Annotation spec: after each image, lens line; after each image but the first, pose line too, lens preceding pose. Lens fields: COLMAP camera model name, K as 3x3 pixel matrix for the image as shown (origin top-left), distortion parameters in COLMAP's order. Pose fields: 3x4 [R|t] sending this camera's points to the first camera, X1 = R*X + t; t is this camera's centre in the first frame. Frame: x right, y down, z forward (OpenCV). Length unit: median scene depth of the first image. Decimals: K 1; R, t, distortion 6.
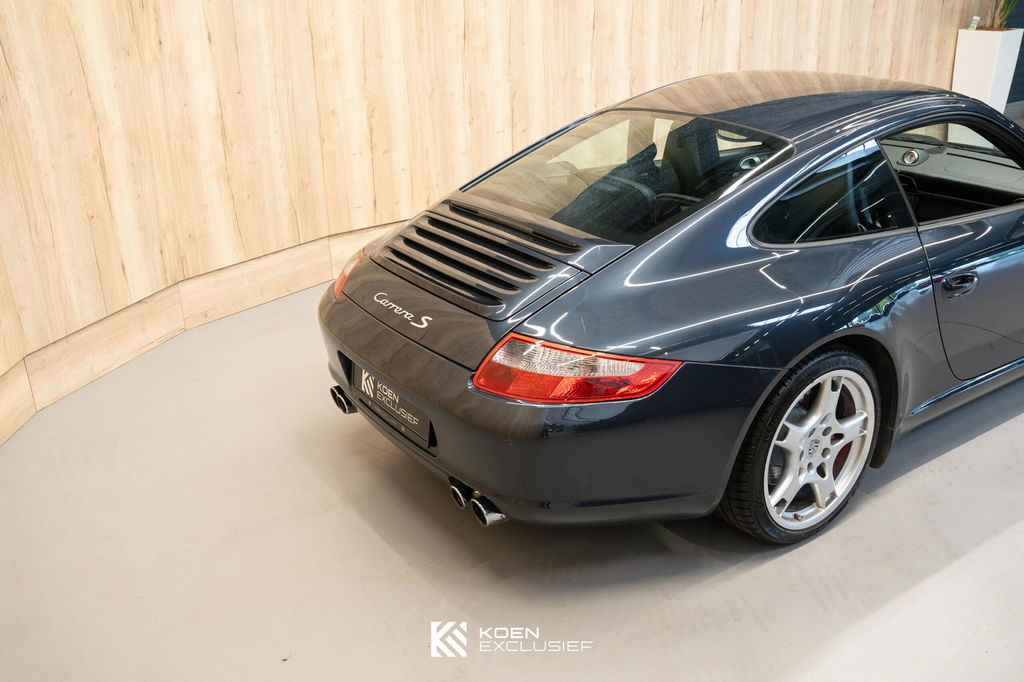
lens RADIAL K [[923.9, 0, 509.6], [0, 923.9, 341.4], [0, 0, 1]] dist [-0.055031, -0.003193]
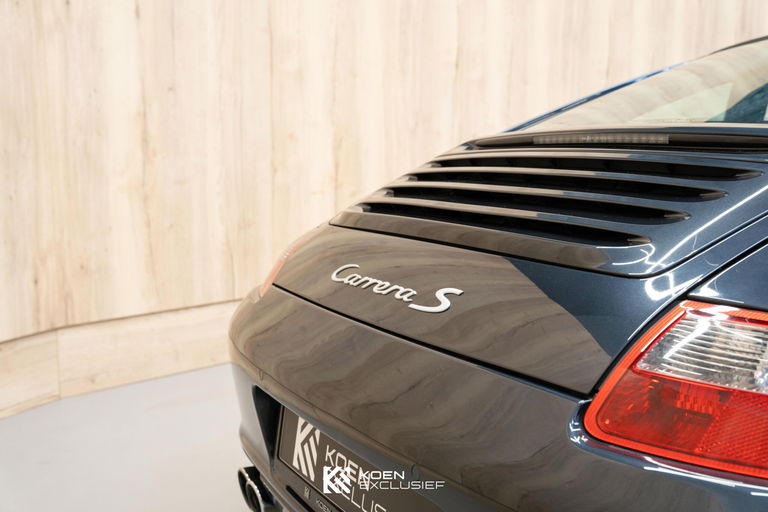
lens RADIAL K [[872.4, 0, 384.0], [0, 872.4, 256.0], [0, 0, 1]] dist [0.056594, 0.028984]
pose [[0.995688, 0.038499, -0.084400, -0.051052], [-0.058502, 0.966680, -0.249214, 0.038915], [0.071994, 0.253077, 0.964764, 0.349035]]
